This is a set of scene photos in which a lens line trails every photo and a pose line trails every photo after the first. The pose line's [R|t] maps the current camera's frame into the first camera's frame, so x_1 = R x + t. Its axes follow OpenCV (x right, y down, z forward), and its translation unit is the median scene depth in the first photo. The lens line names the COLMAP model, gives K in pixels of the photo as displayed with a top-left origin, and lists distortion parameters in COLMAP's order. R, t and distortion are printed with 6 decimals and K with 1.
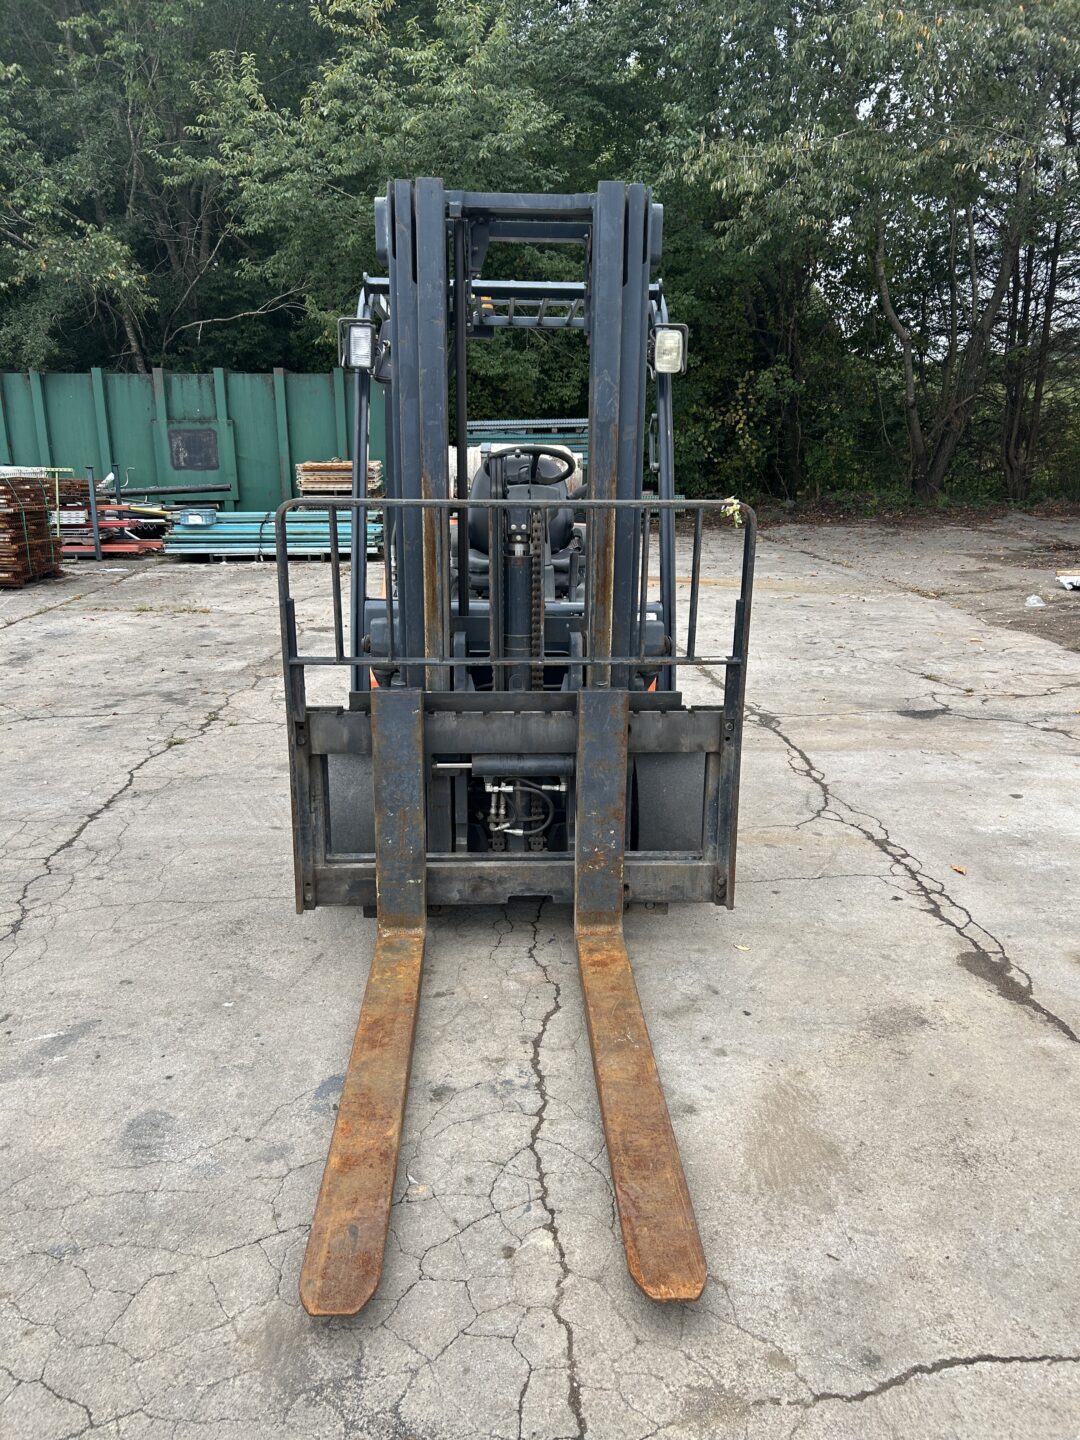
lens RADIAL K [[1083.6, 0, 540.0], [0, 1083.6, 720.0], [0, 0, 1]] dist [0.033124, -0.026922]
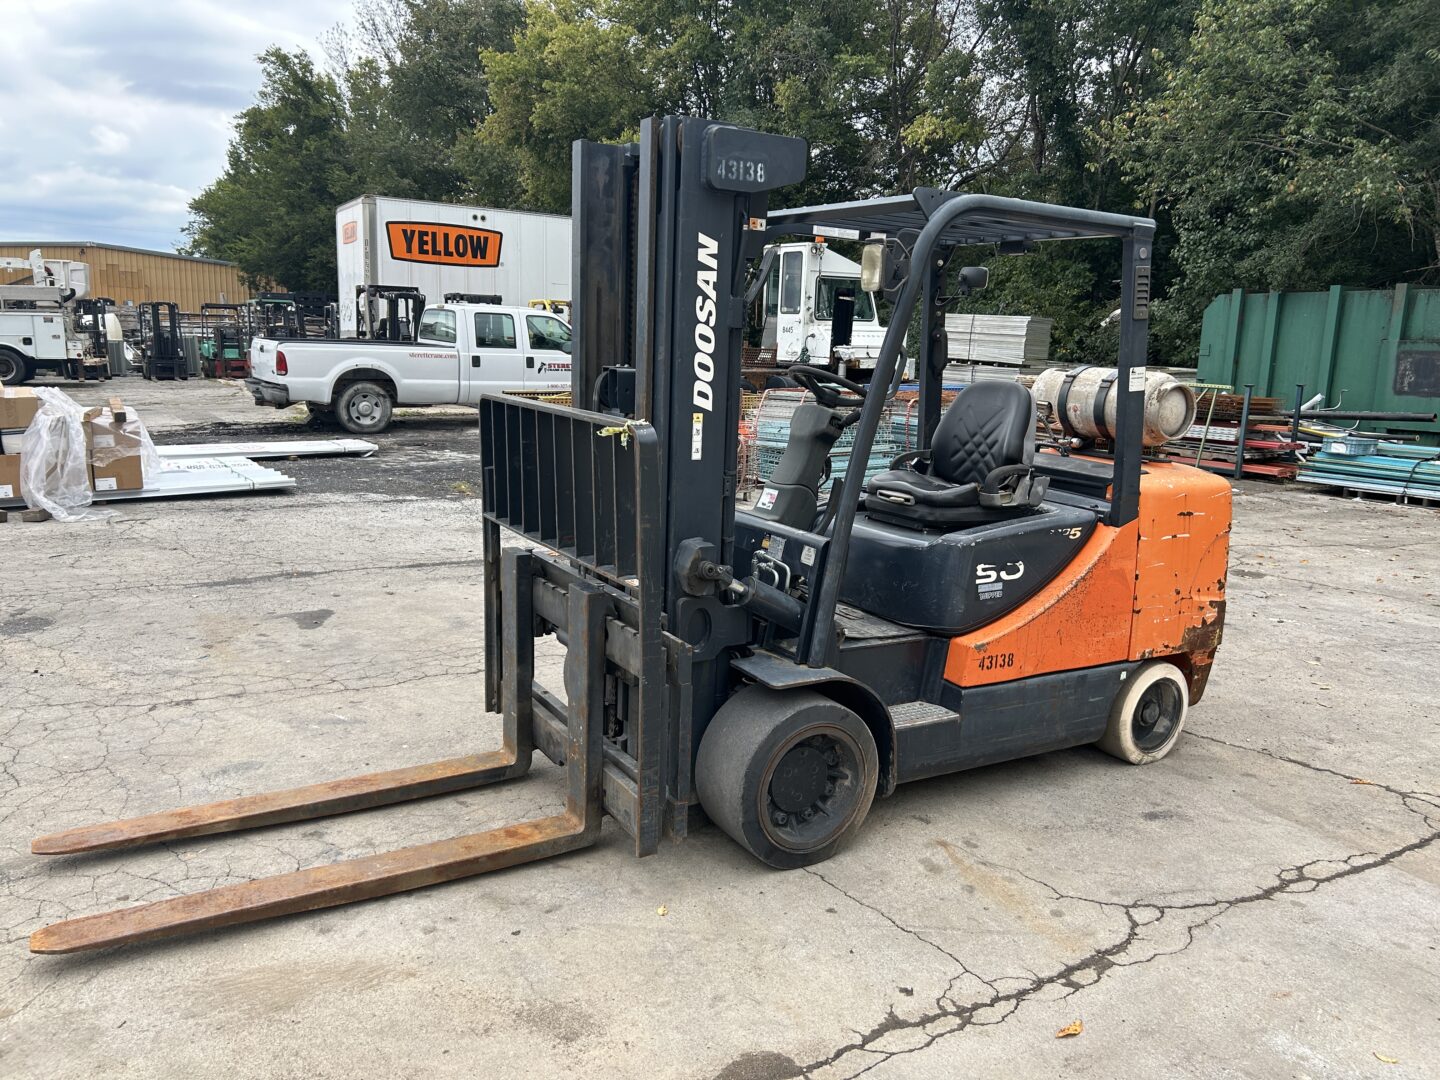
lens RADIAL K [[1083.6, 0, 736.9], [0, 1083.6, 541.6], [0, 0, 1]] dist [0.033124, -0.026922]
pose [[0.481762, 0.176976, -0.858245, 0.752295], [-0.247500, 0.966999, 0.060471, -0.128170], [0.840624, 0.183283, 0.509665, 0.421207]]
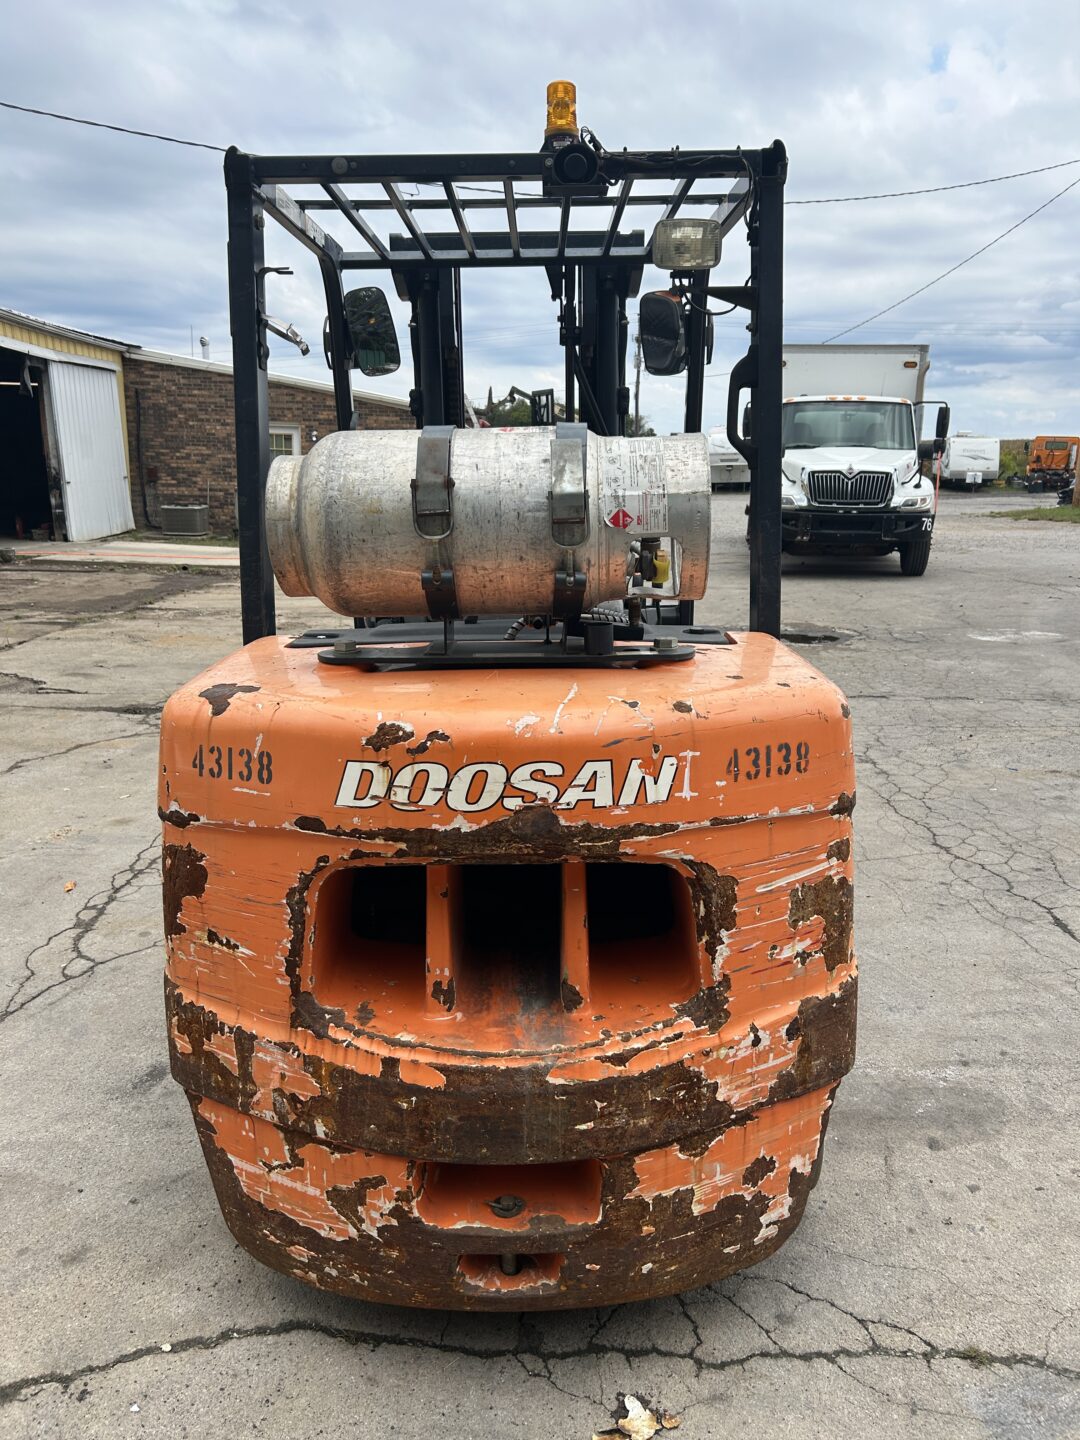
lens RADIAL K [[1097.3, 0, 516.4], [0, 1097.3, 721.2], [0, 0, 1]] dist [-0.002544, 0.001890]
pose [[-0.998232, -0.012517, 0.058113, -0.063674], [0.015493, 0.889022, 0.457603, -0.410625], [-0.057392, 0.457694, -0.887255, 1.677709]]
